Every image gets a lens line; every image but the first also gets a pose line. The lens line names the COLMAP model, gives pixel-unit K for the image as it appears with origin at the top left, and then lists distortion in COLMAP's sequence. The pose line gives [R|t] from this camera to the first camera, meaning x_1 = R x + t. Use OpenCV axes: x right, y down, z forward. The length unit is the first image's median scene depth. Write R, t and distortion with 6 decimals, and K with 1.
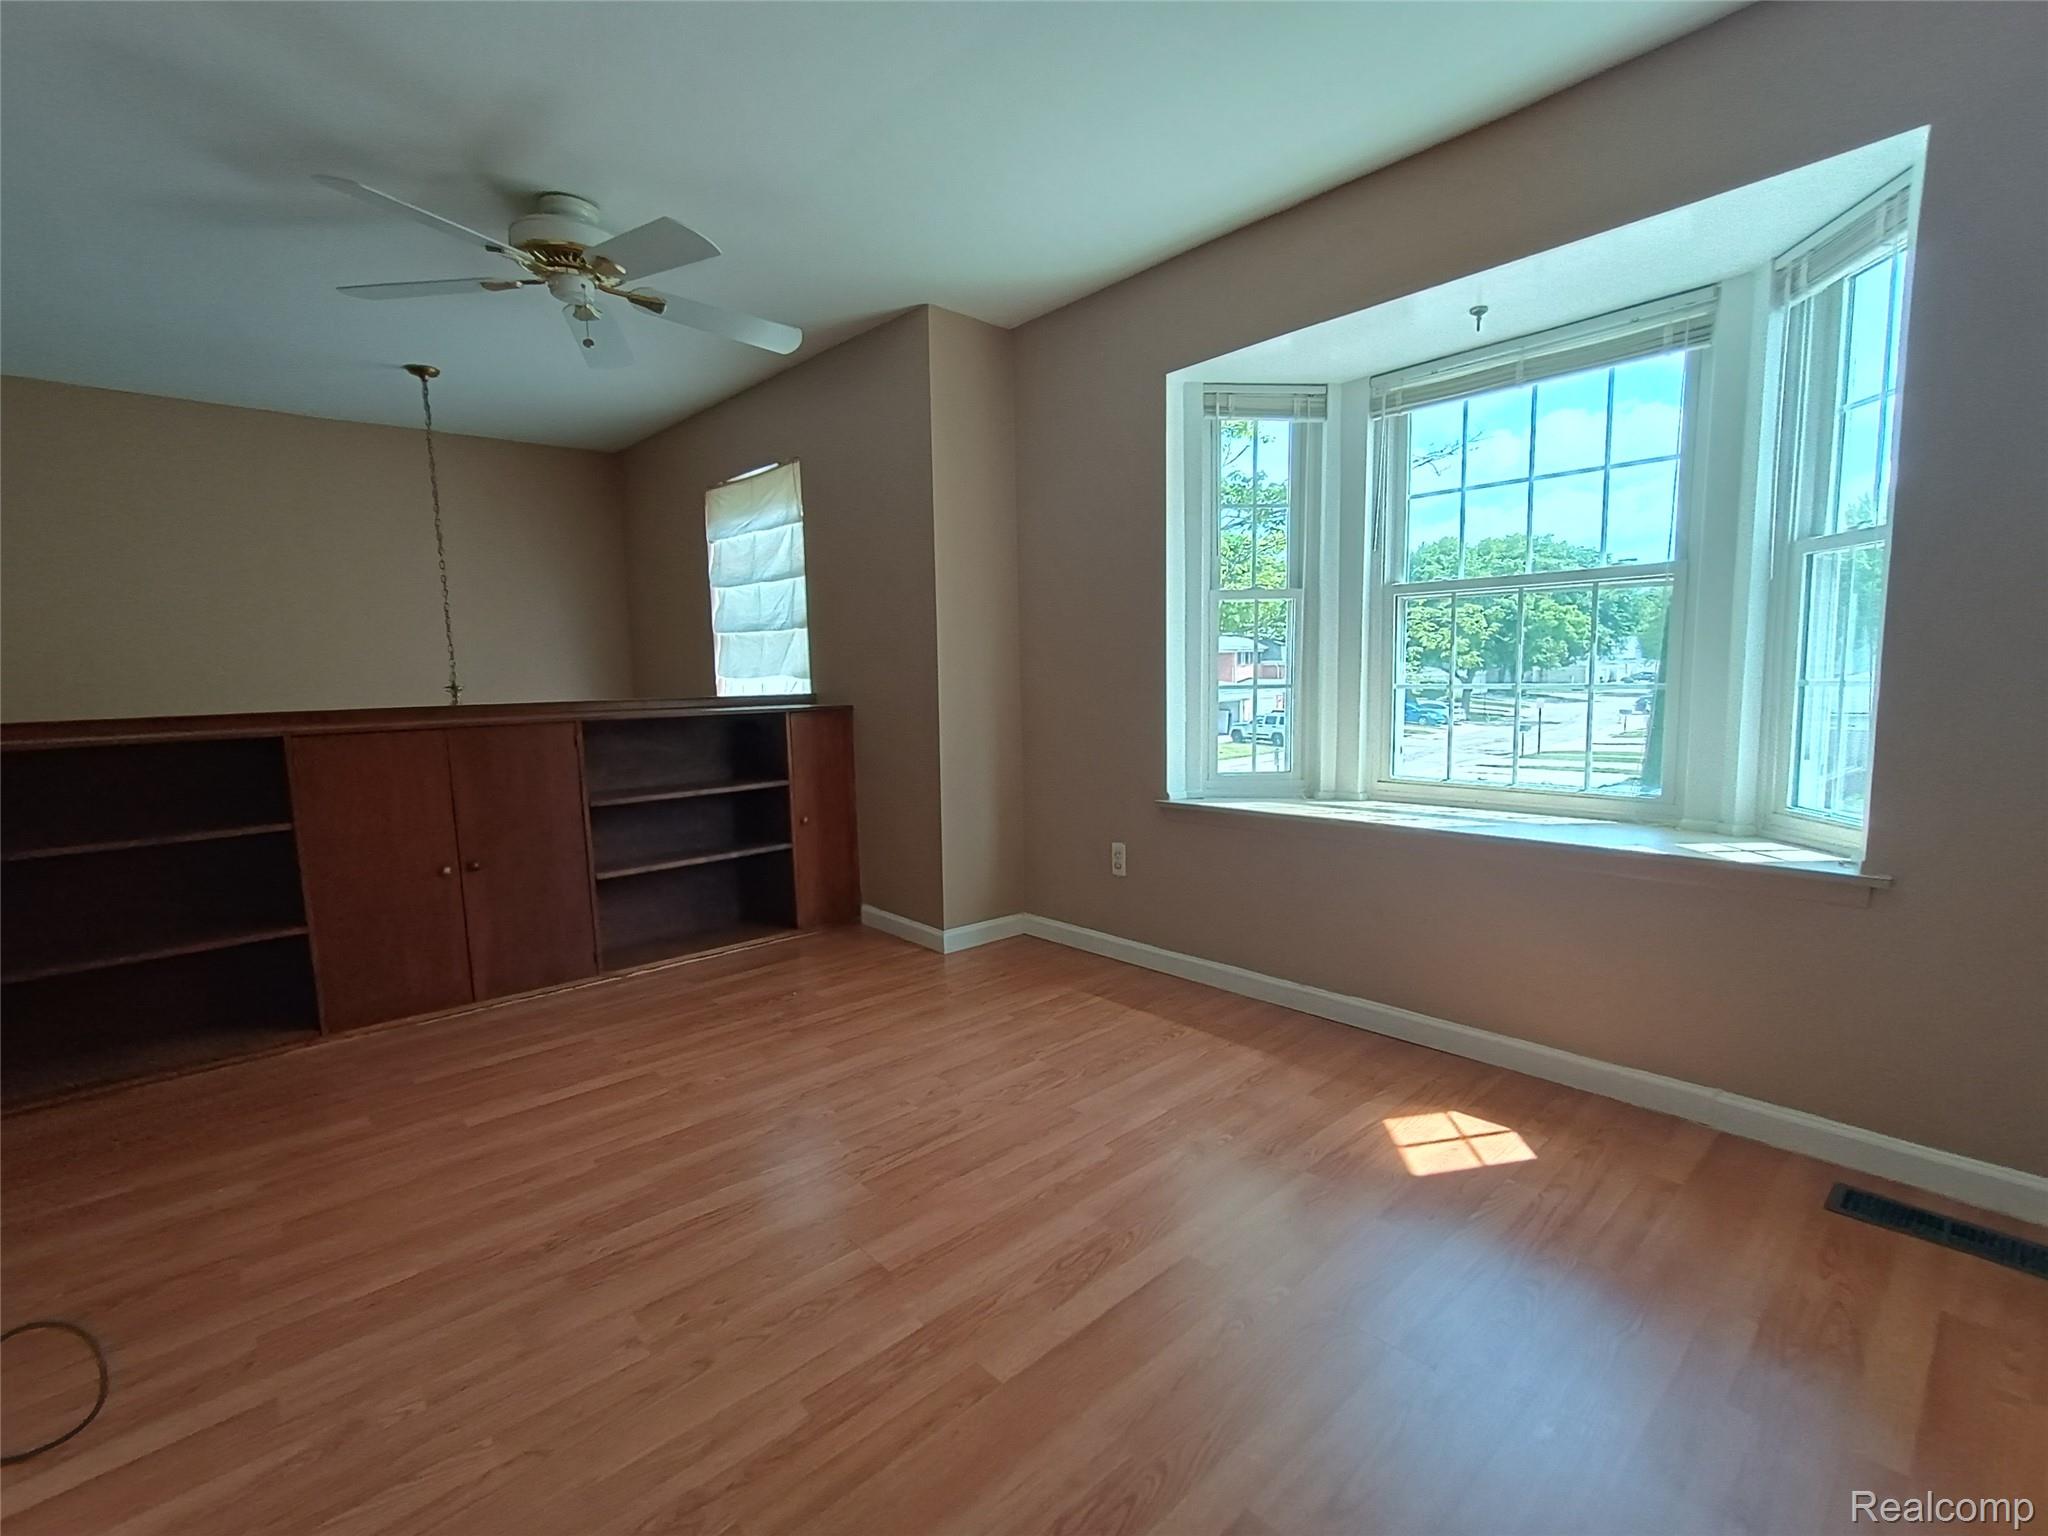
lens RADIAL K [[917.1, 0, 1024.8], [0, 917.1, 772.6], [0, 0, 1]] dist [-0.001600, 0.000000]
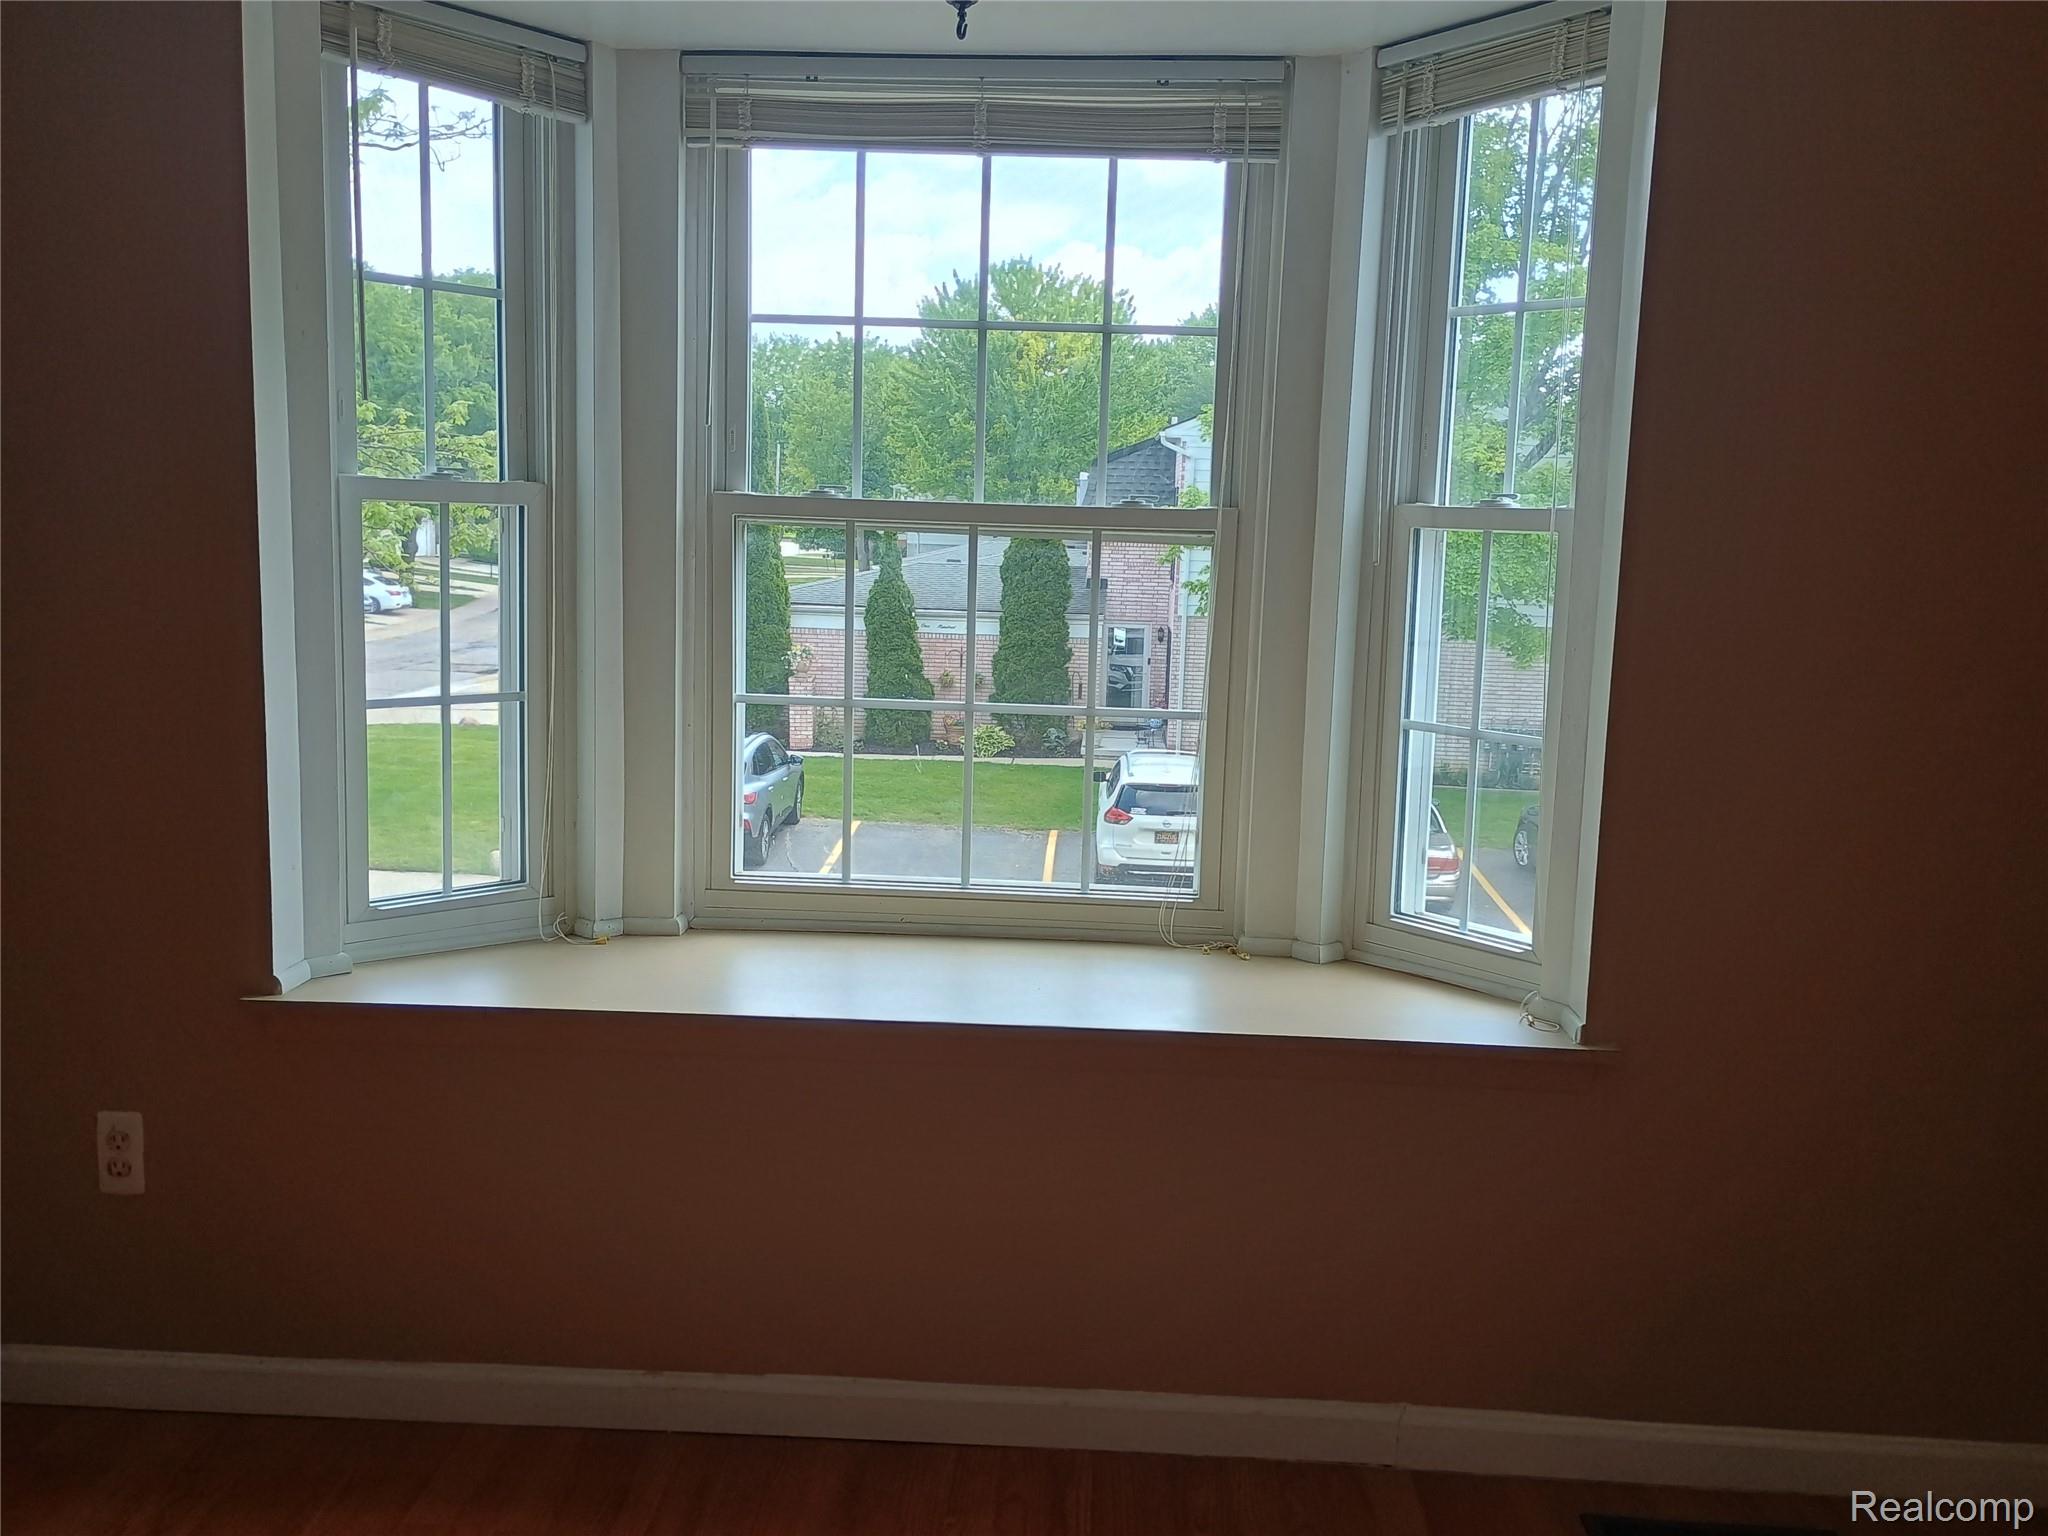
lens RADIAL K [[1733.7, 0, 1024.9], [0, 1733.7, 763.8], [0, 0, 1]] dist [0.009598, -0.000195]
pose [[0.706716, -0.060893, 0.704872, -0.150299], [0.034942, 0.998077, 0.051190, -0.103714], [-0.706634, -0.011547, 0.707485, 0.235115]]
